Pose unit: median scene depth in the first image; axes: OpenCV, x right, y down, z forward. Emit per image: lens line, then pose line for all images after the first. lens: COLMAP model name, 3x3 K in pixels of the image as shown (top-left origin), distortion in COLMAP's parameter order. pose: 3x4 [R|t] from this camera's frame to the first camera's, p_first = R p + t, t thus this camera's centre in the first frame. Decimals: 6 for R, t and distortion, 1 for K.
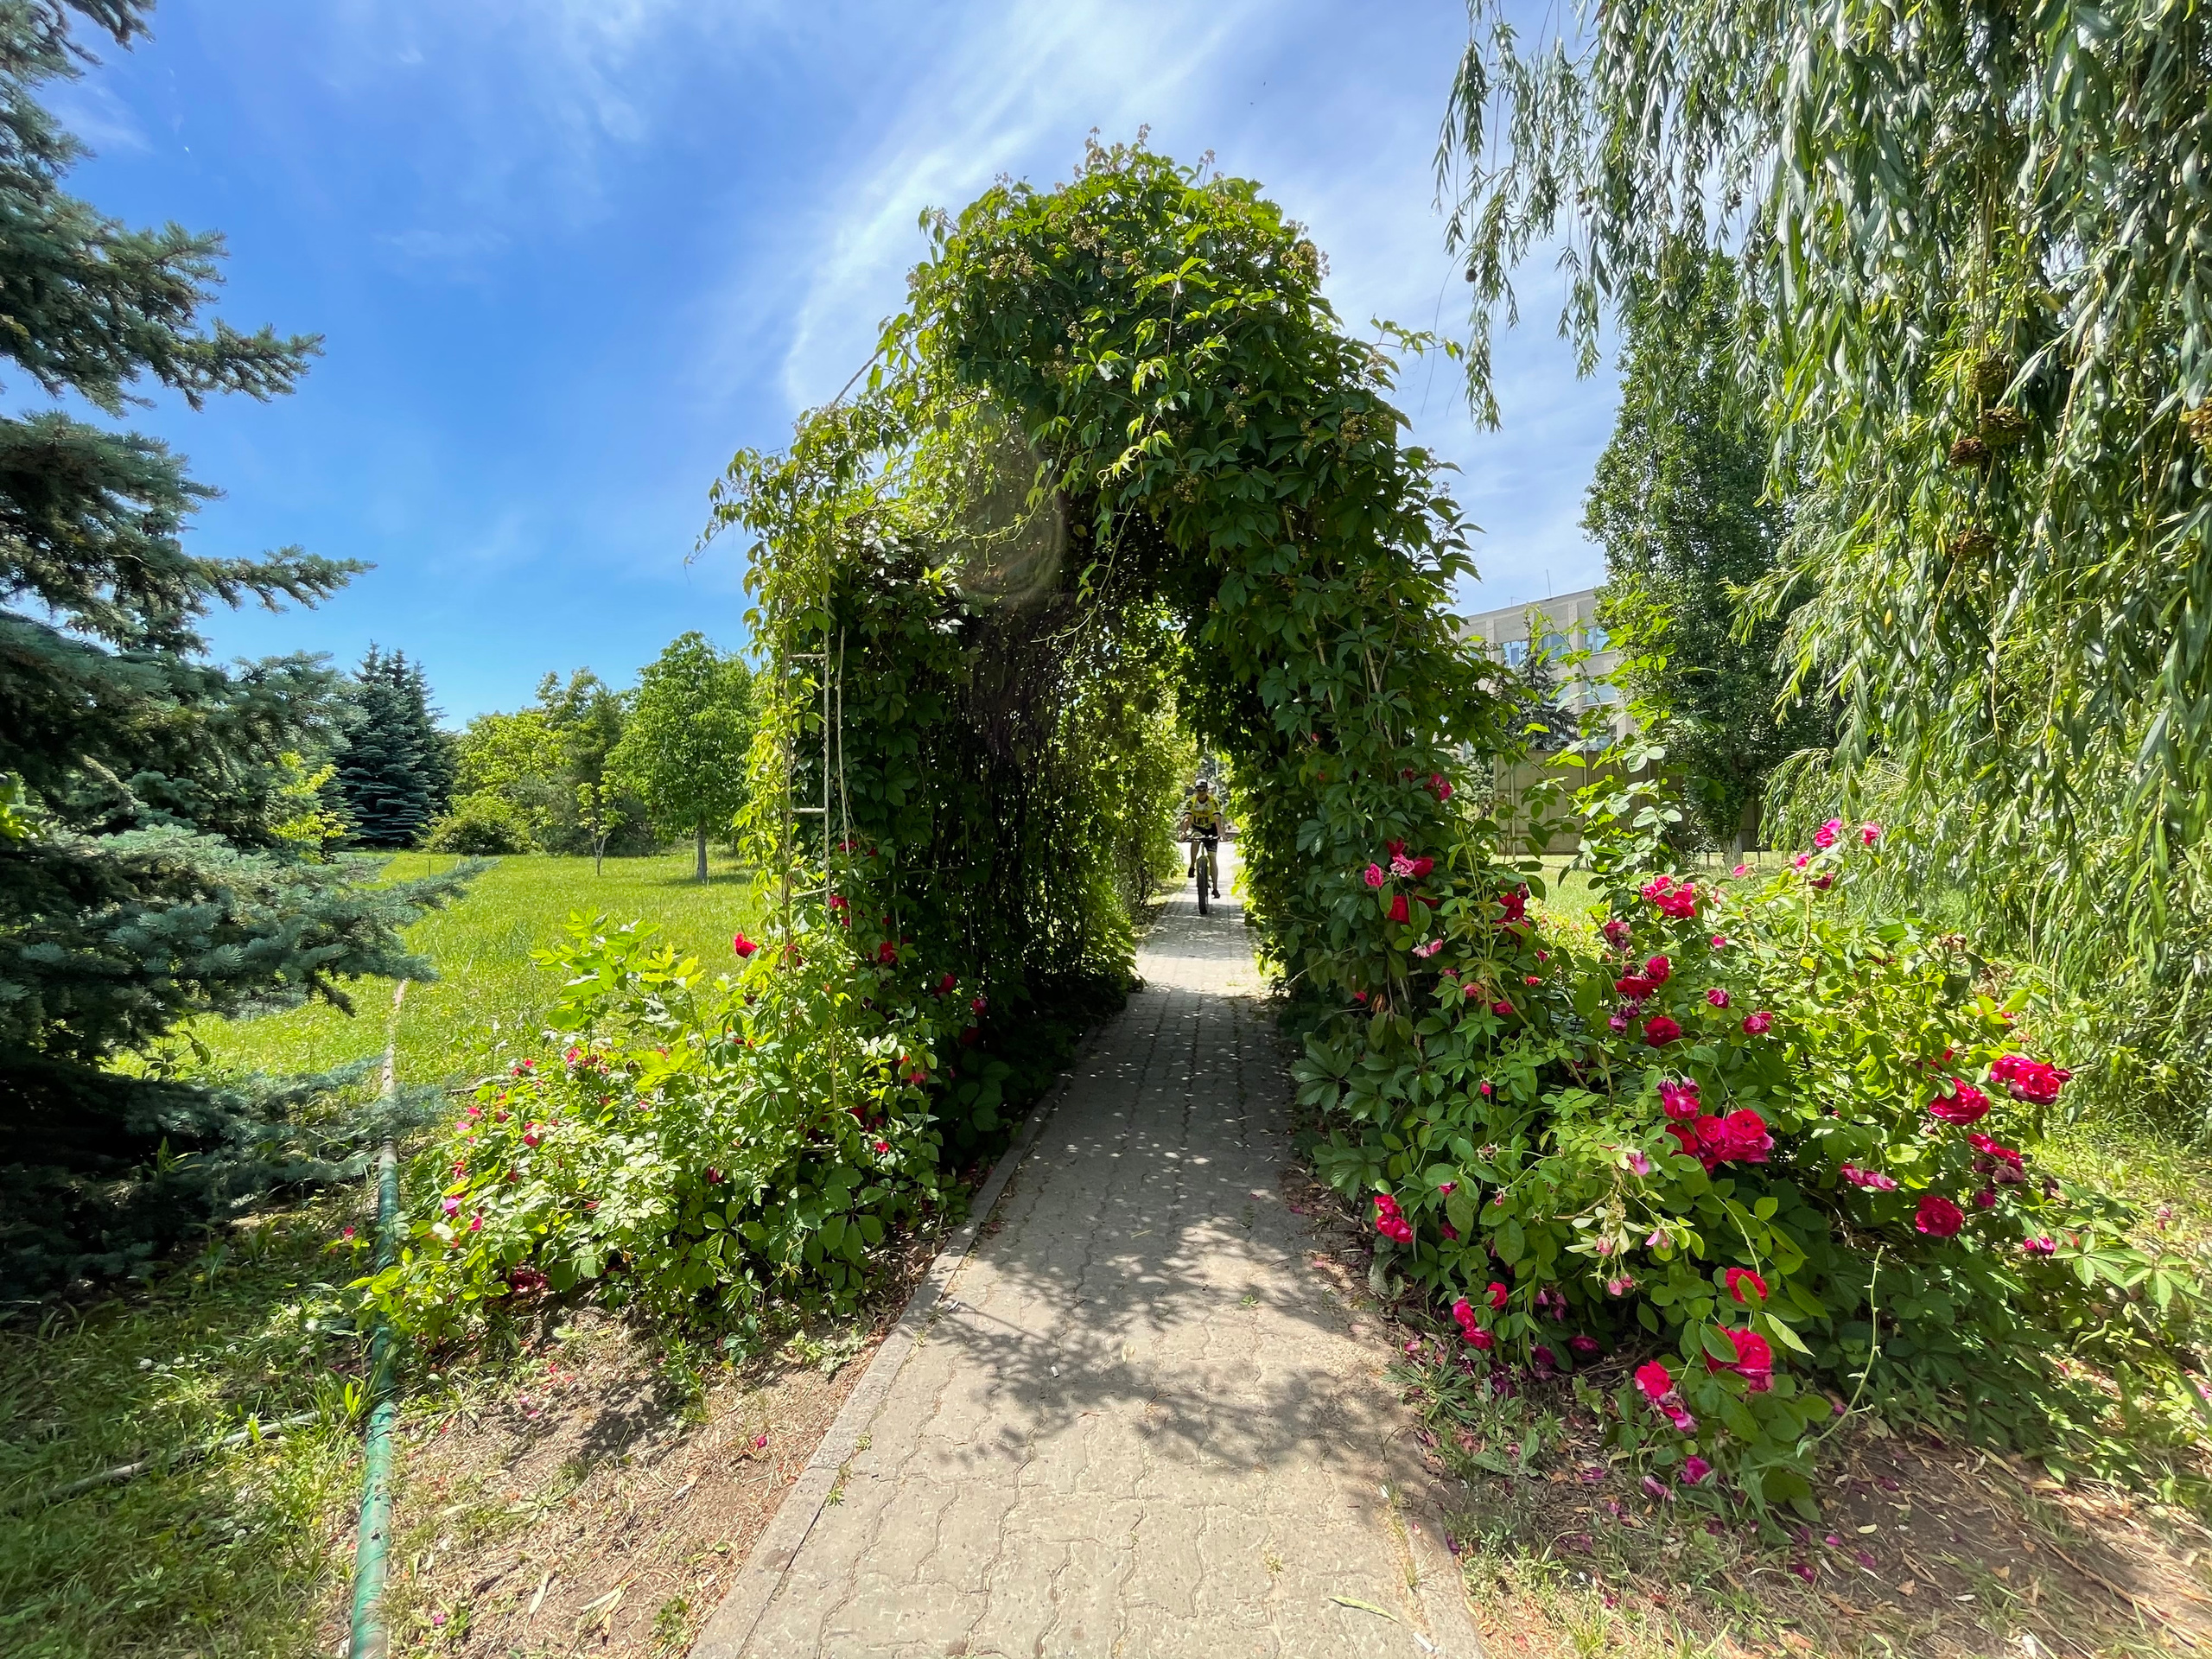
lens RADIAL K [[887.5, 0, 1107.3], [0, 887.5, 827.5], [0, 0, 1]] dist [0.006721, -0.001542]
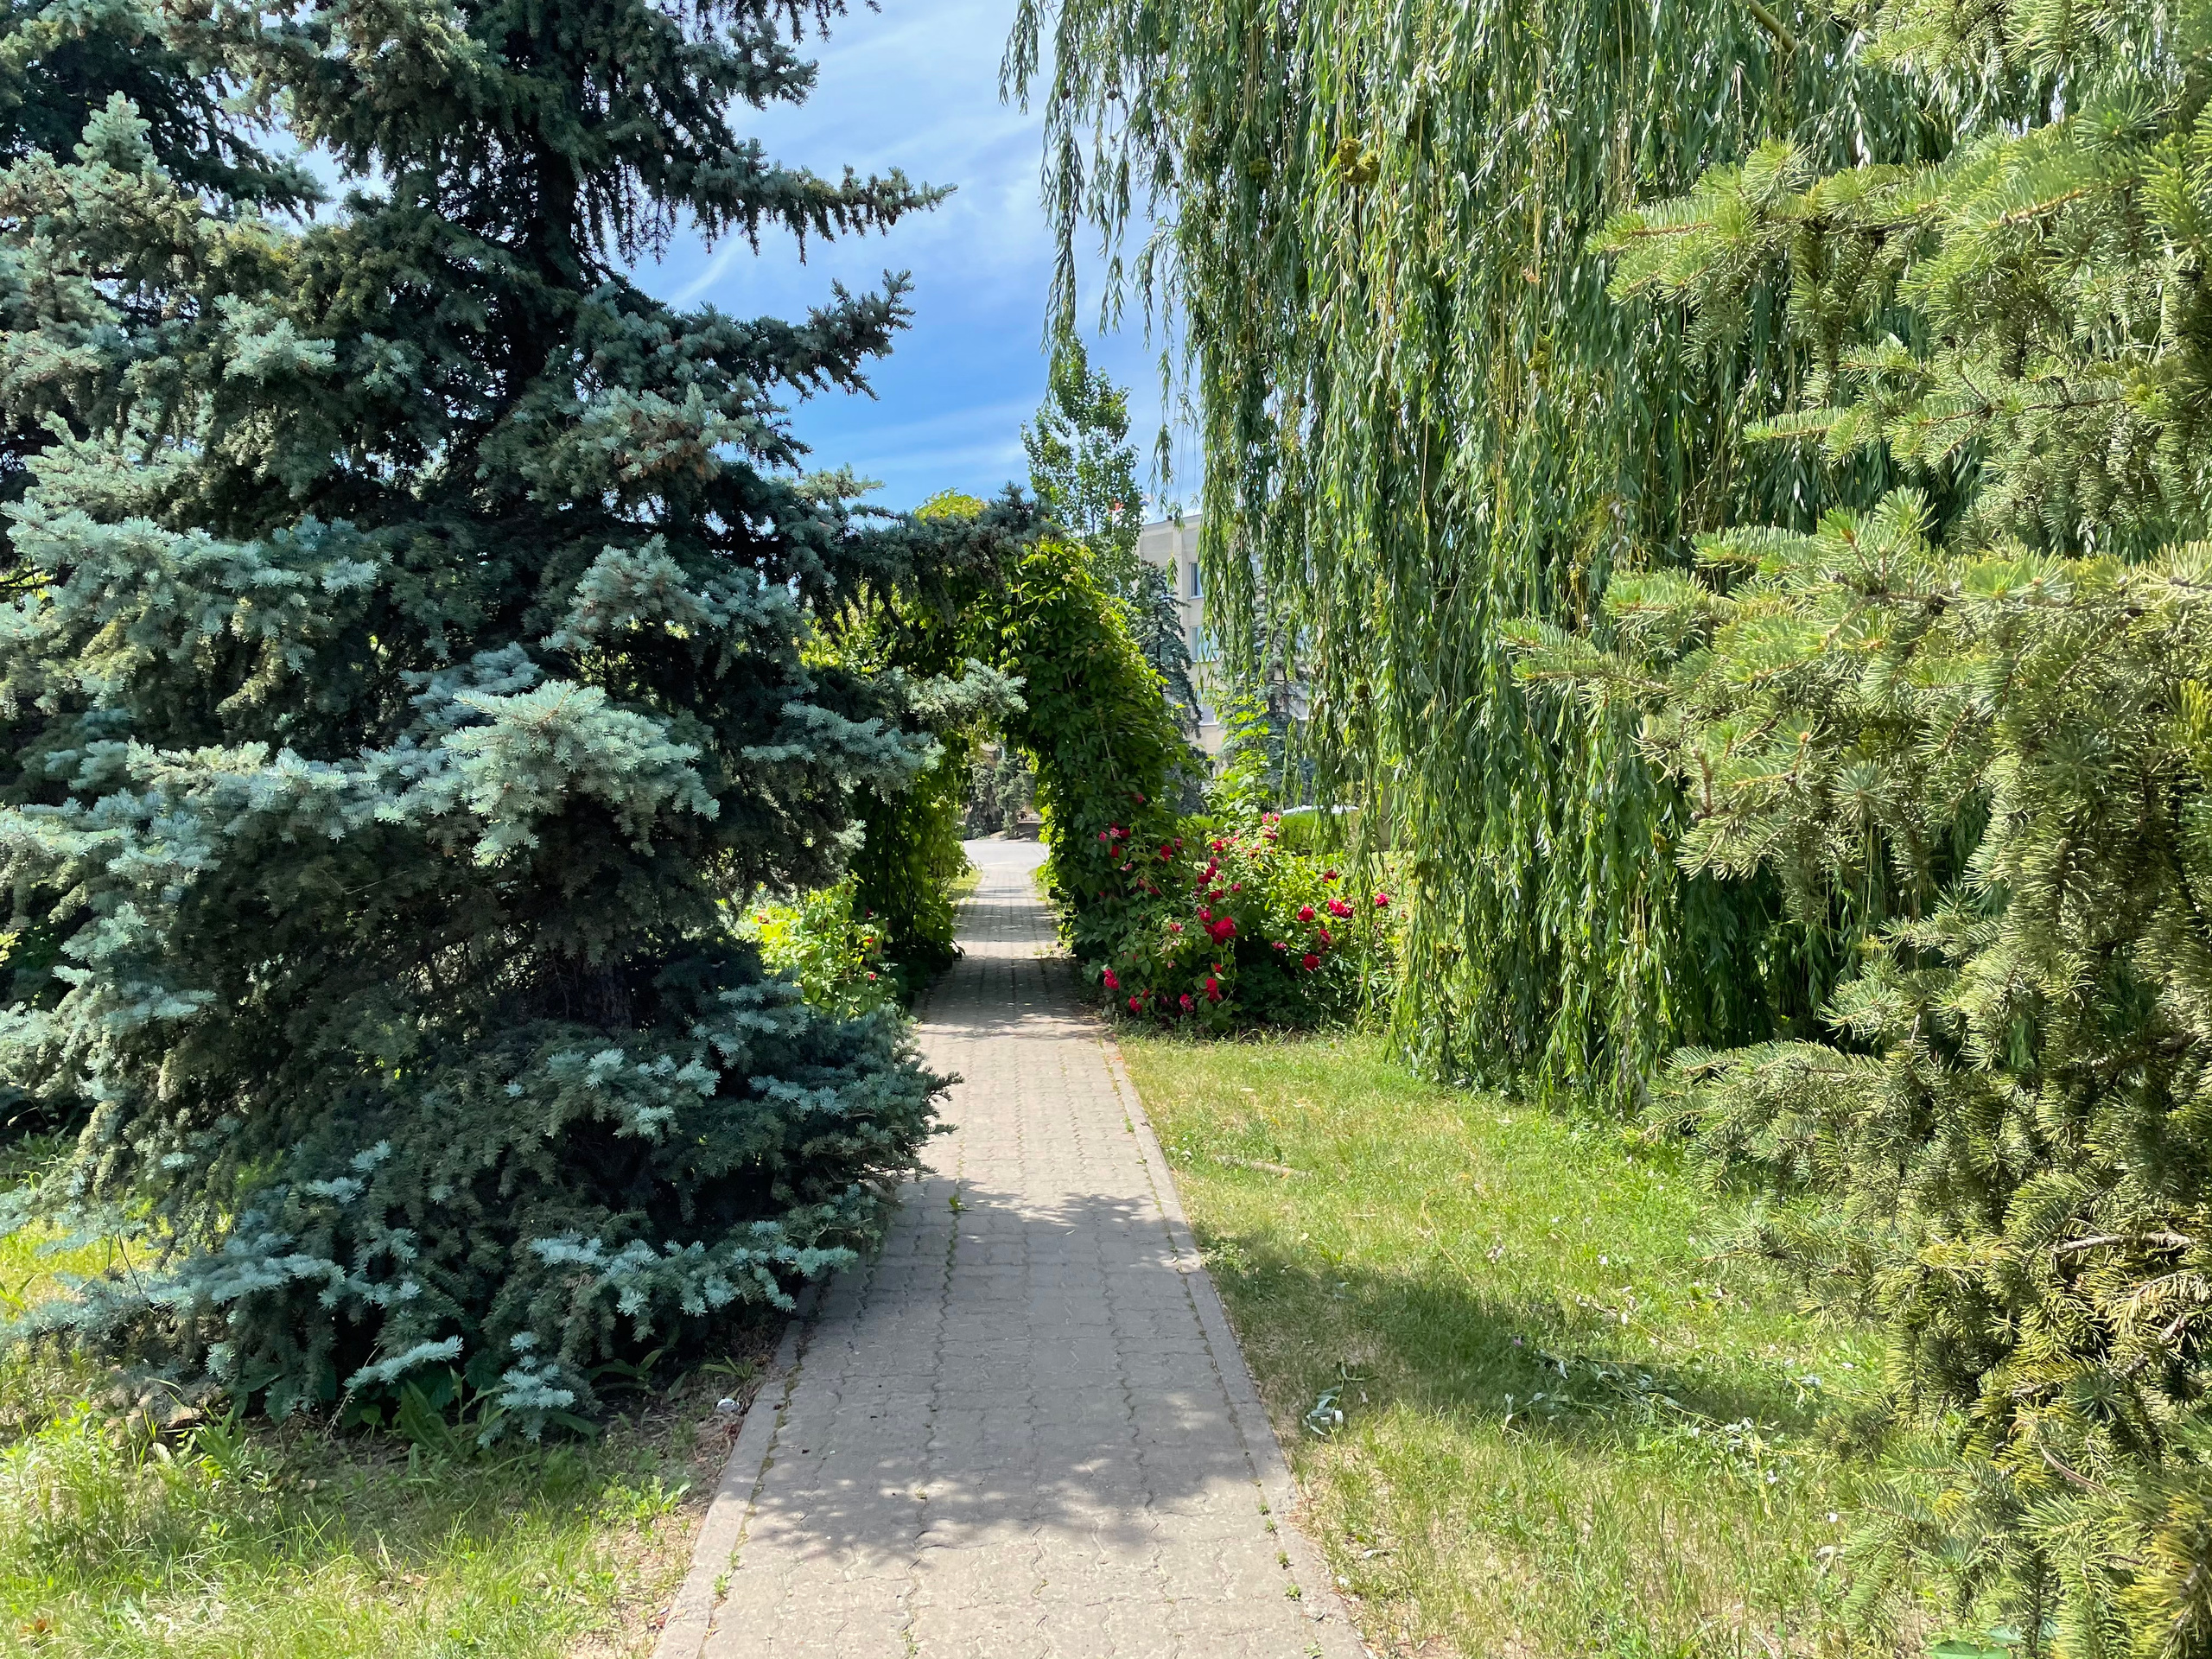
lens RADIAL K [[1691.5, 0, 1106.3], [0, 1691.5, 826.2], [0, 0, 1]] dist [0.047209, -0.041019]
pose [[0.982198, -0.007769, 0.187689, -0.496468], [0.006646, 0.999956, 0.006613, -0.004320], [-0.187733, -0.005248, 0.982206, -3.160160]]
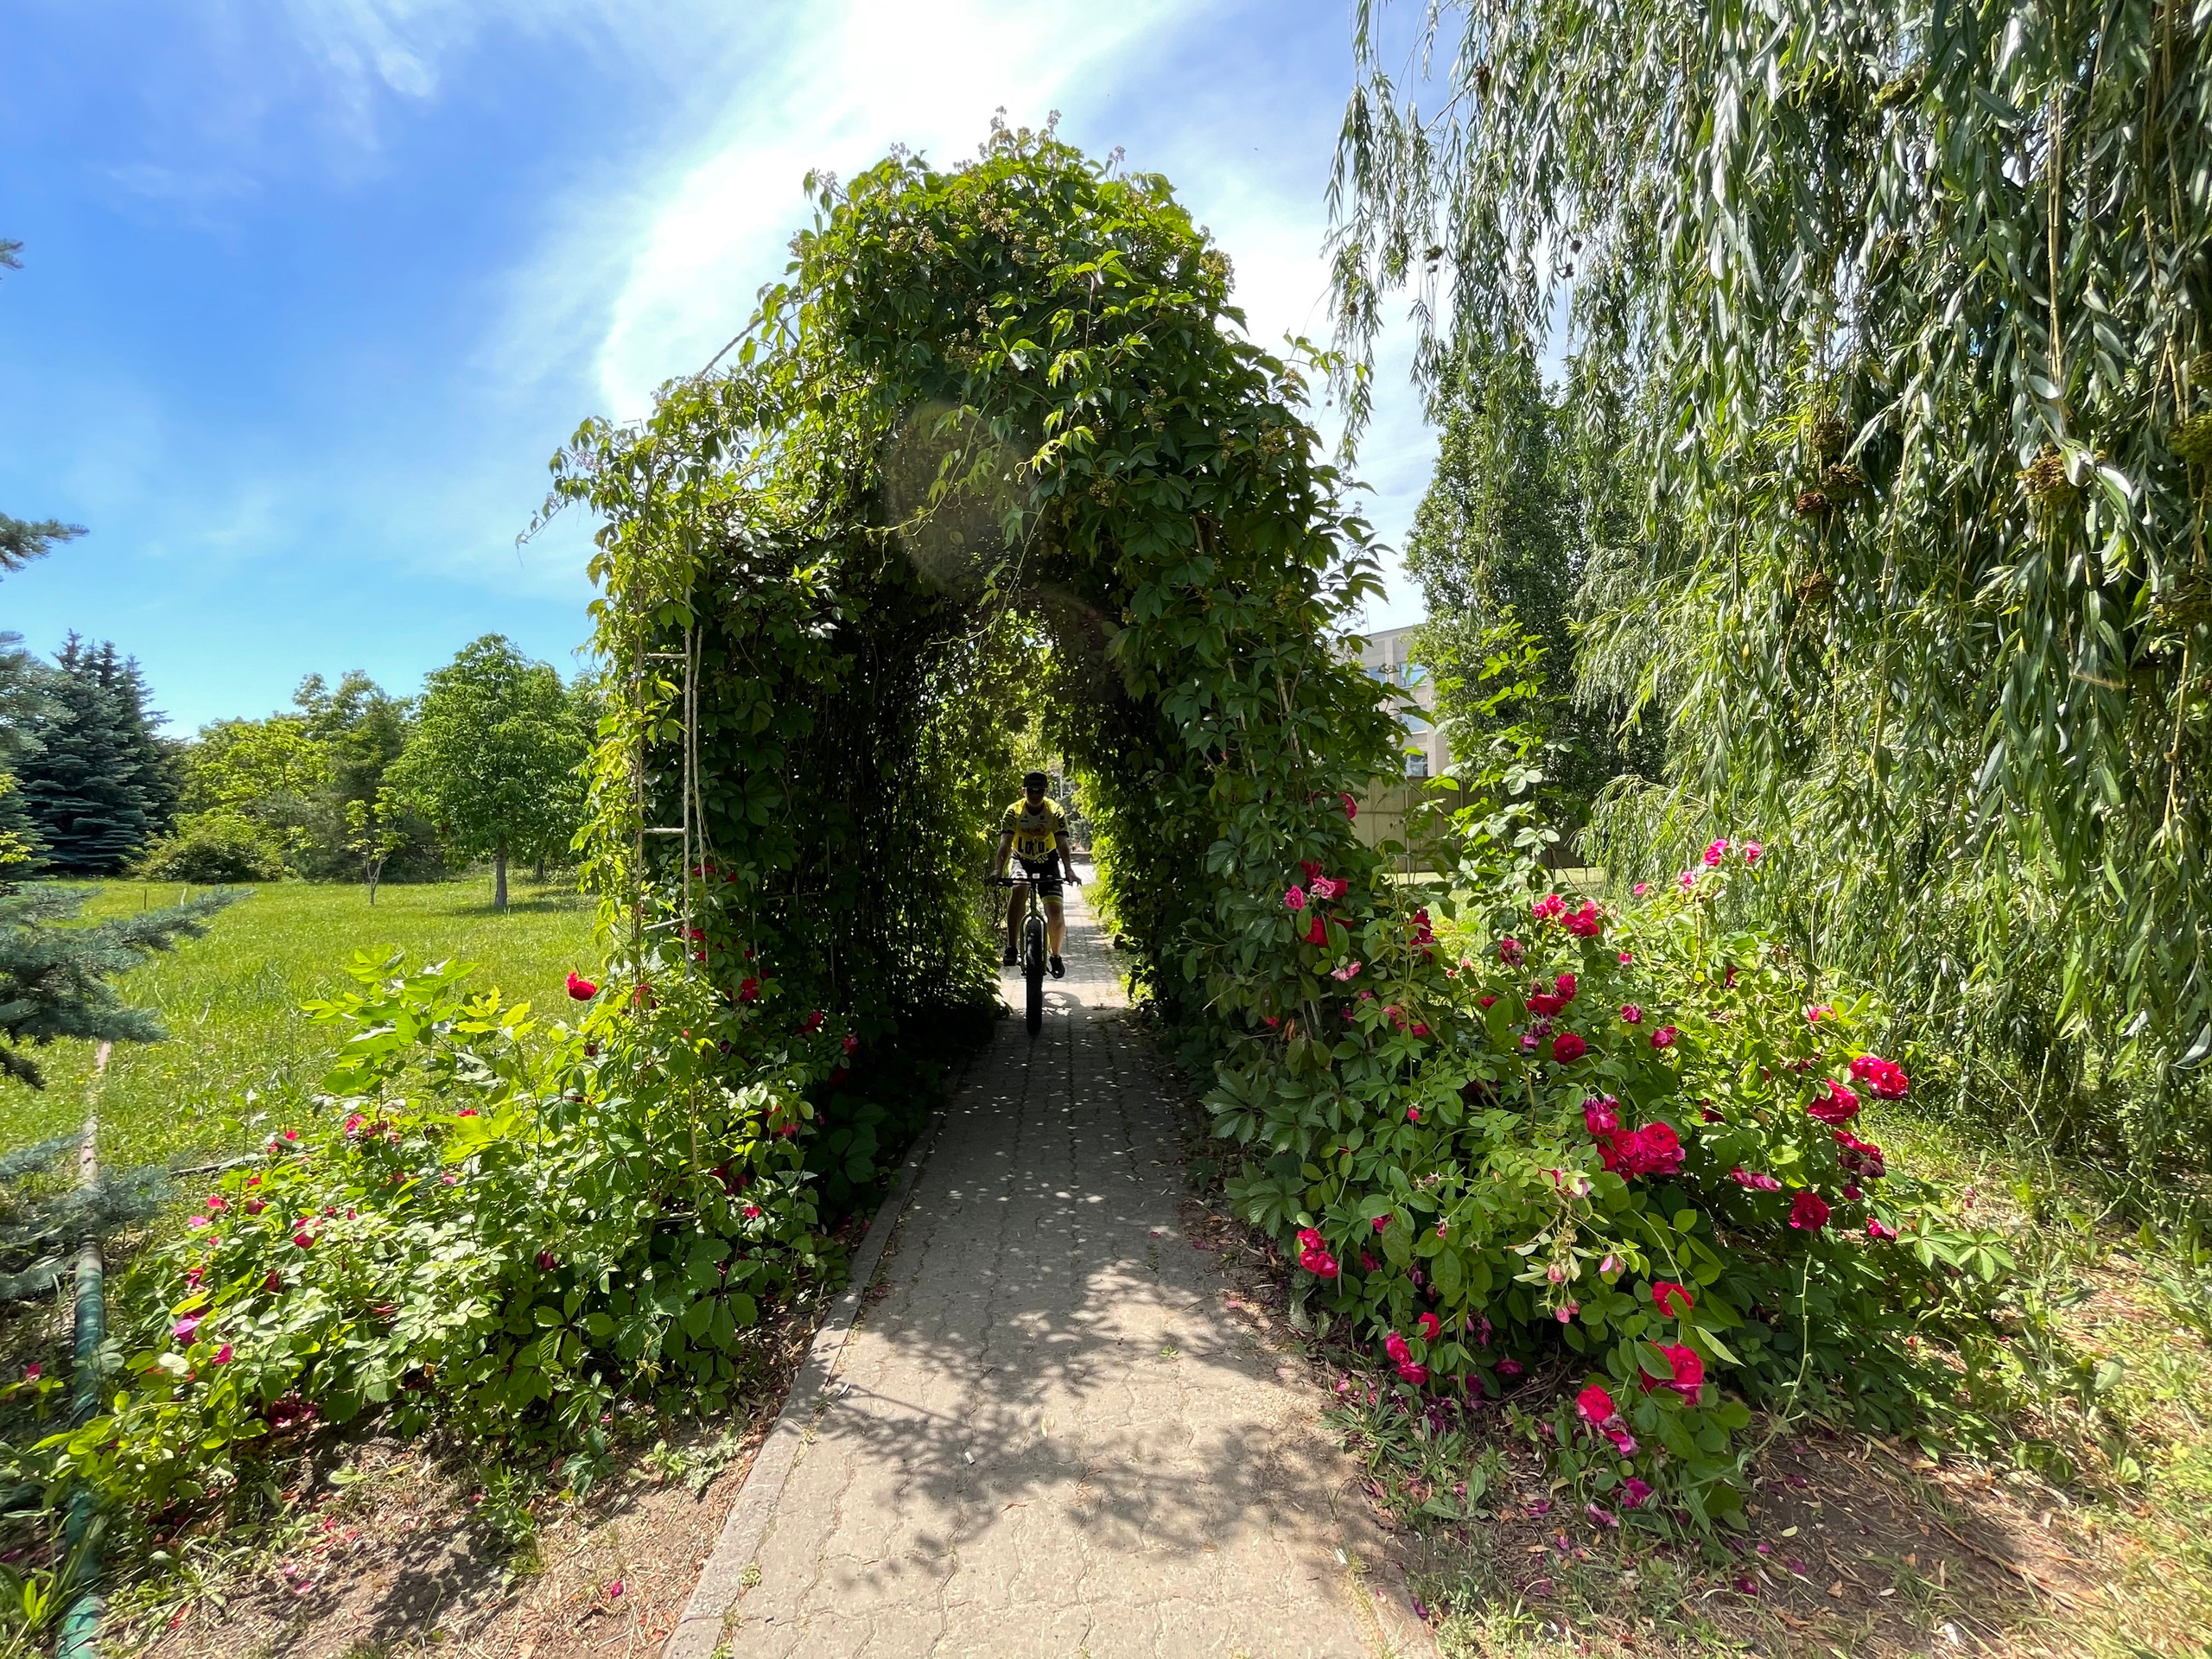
lens RADIAL K [[887.5, 0, 1098.4], [0, 887.5, 828.4], [0, 0, 1]] dist [0.006721, -0.001542]
pose [[0.985834, 0.000827, 0.167720, -0.068372], [0.003001, 0.999741, -0.022566, -0.000630], [-0.167696, 0.022750, 0.985576, 0.068618]]
